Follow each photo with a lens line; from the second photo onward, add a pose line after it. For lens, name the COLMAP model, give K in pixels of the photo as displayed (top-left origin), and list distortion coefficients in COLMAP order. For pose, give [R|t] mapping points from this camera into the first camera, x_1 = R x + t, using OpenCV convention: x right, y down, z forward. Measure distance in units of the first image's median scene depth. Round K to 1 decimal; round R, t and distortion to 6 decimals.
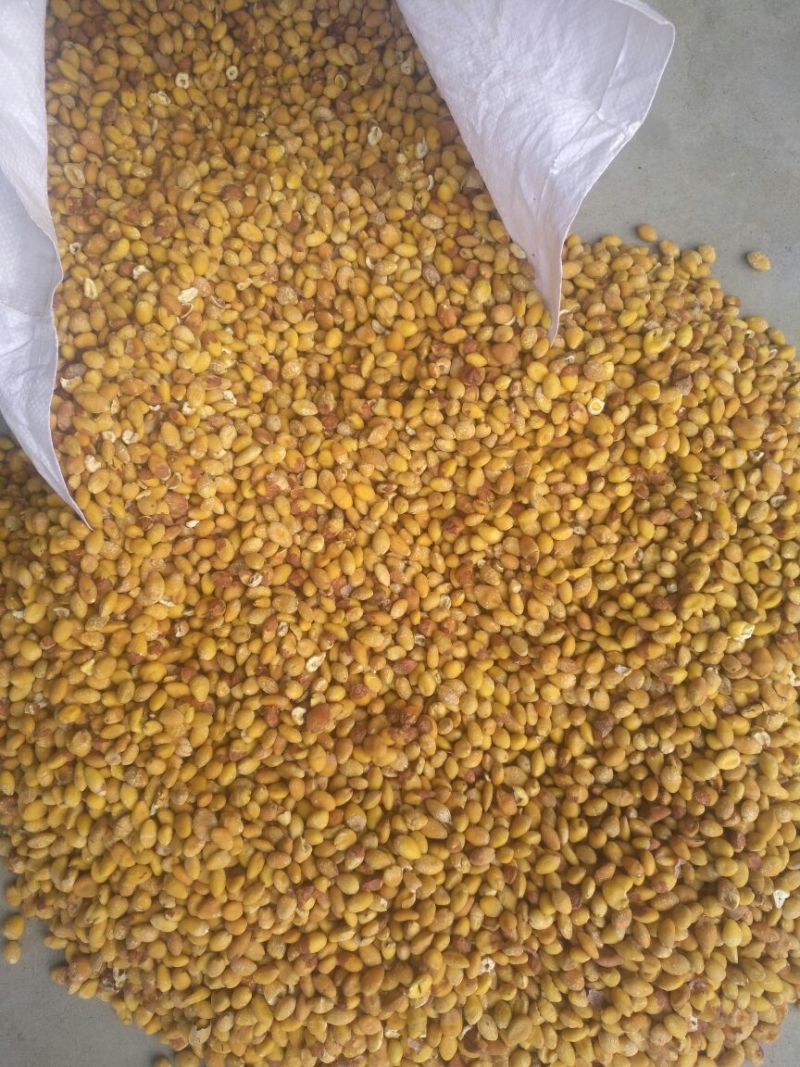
lens RADIAL K [[776.3, 0, 400.0], [0, 776.3, 533.5], [0, 0, 1]] dist [-0.008950, 0.049733]
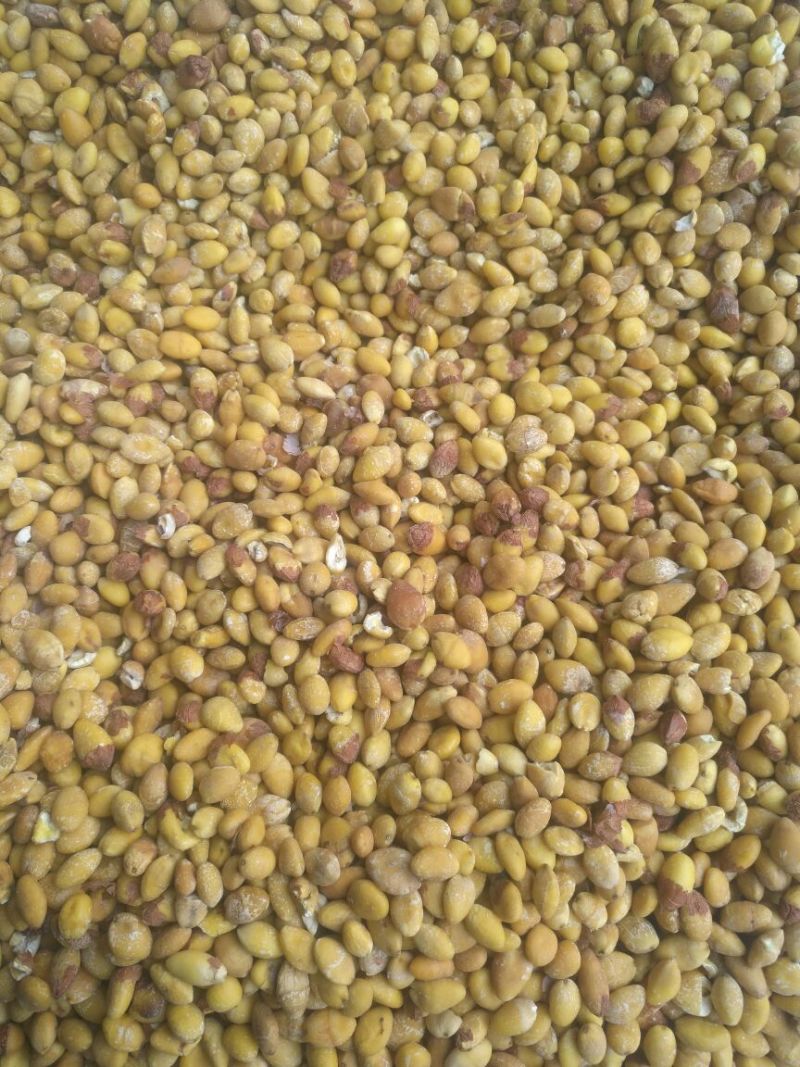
lens RADIAL K [[817.7, 0, 386.6], [0, 817.7, 509.1], [0, 0, 1]] dist [-0.011218, 0.037593]
pose [[0.705885, -0.699641, 0.110582, -0.126645], [0.705622, 0.708197, -0.023552, 0.182969], [-0.061836, 0.094654, 0.993588, 0.361945]]
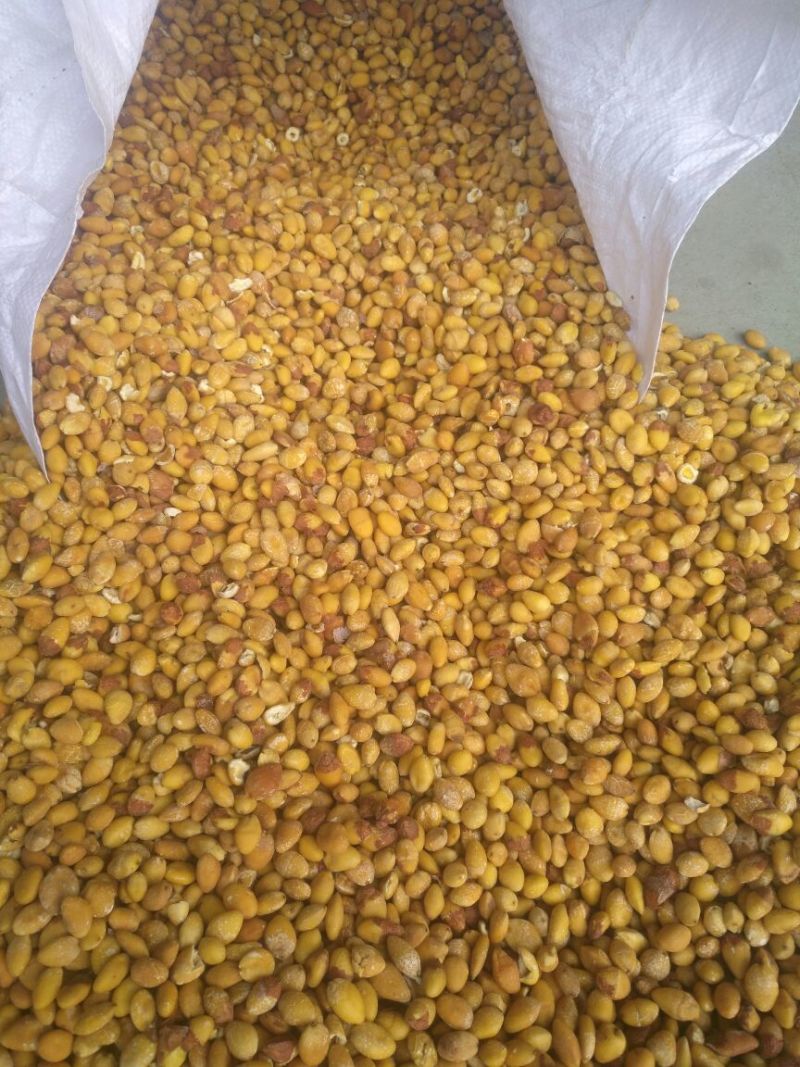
lens RADIAL K [[805.6, 0, 405.2], [0, 805.6, 545.5], [0, 0, 1]] dist [-0.009885, 0.058023]
pose [[0.981134, 0.180496, -0.069266, 0.033350], [-0.193134, 0.931216, -0.309089, 0.231328], [0.008712, 0.316636, 0.948507, 0.220900]]
